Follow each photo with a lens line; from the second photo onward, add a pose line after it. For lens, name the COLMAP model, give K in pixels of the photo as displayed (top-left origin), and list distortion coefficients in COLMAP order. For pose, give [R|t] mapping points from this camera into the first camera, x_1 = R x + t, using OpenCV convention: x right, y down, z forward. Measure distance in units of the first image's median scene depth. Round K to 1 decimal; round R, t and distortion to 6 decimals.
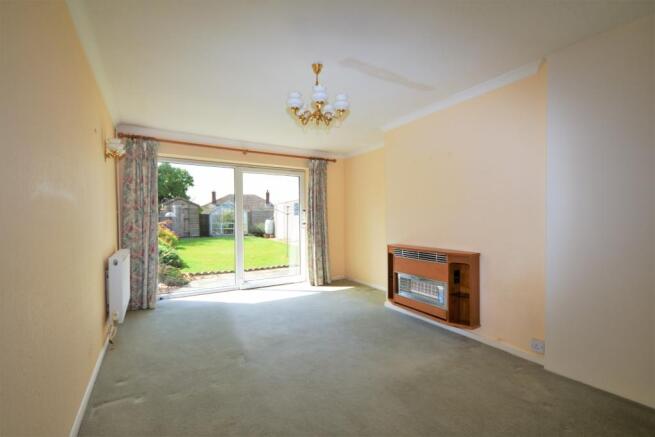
lens RADIAL K [[283.9, 0, 329.8], [0, 283.9, 218.7], [0, 0, 1]] dist [0.001834, -0.000002]
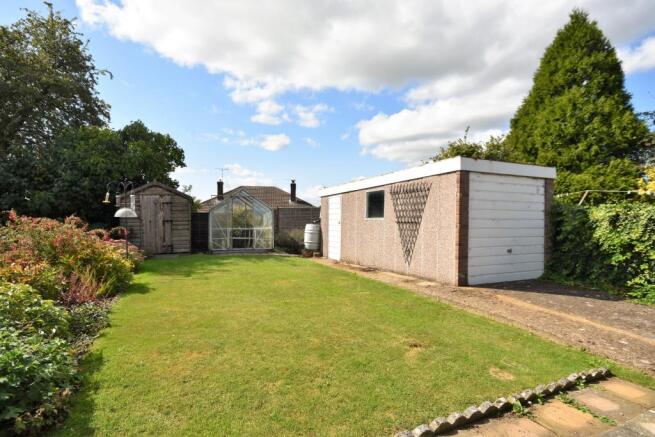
lens RADIAL K [[359.6, 0, 326.1], [0, 359.6, 218.7], [0, 0, 1]] dist [-0.000748, -0.000013]
pose [[0.994417, 0.009618, -0.105083, -0.110824], [-0.010021, 0.999944, -0.003300, -0.003967], [0.105045, 0.004335, 0.994458, 0.302827]]
